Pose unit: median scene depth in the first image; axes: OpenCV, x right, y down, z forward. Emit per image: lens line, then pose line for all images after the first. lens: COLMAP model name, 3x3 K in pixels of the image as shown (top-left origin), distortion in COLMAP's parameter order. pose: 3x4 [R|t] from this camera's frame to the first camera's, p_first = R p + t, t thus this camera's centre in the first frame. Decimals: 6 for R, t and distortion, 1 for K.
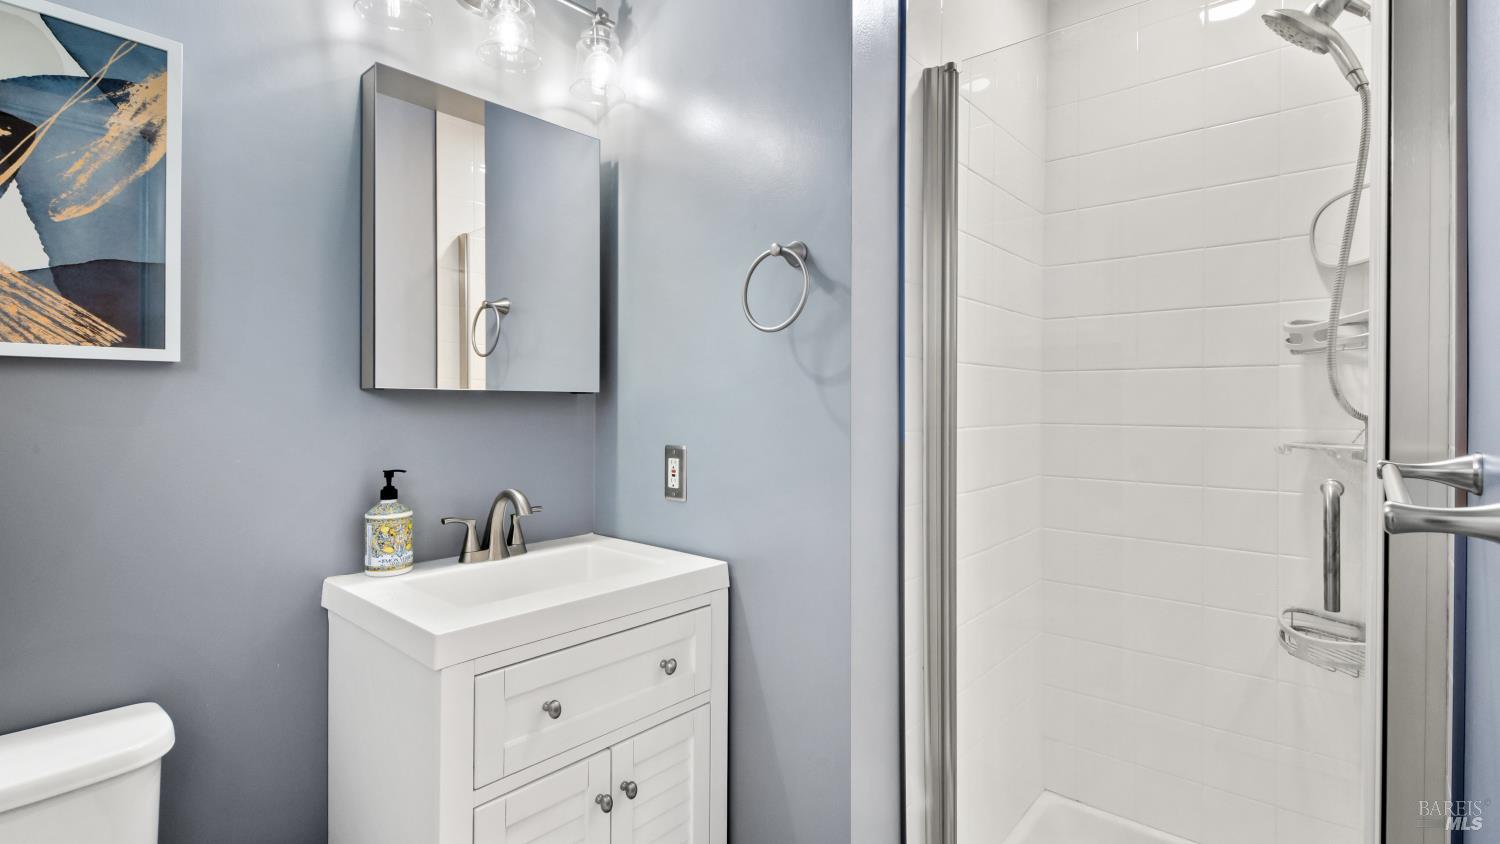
lens RADIAL K [[678.9, 0, 748.3], [0, 678.9, 403.0], [0, 0, 1]] dist [0.010279, -0.005305]
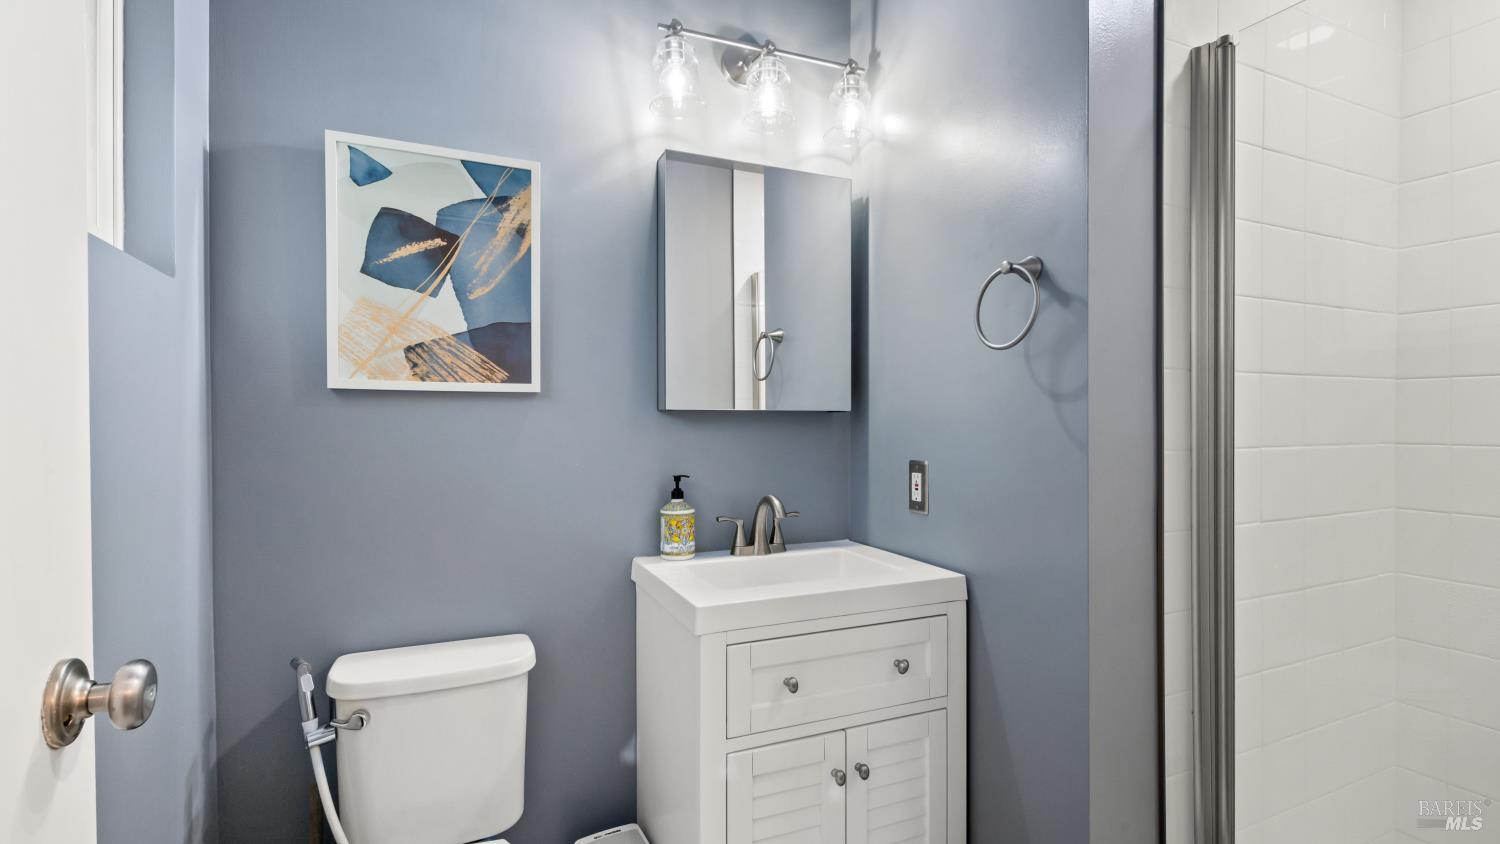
lens RADIAL K [[678.9, 0, 774.0], [0, 678.9, 423.1], [0, 0, 1]] dist [0.010279, -0.005305]
pose [[0.914338, -0.002451, -0.404944, 0.138961], [0.004052, 0.999987, 0.003098, 0.000040], [0.404931, -0.004473, 0.914336, -0.062862]]
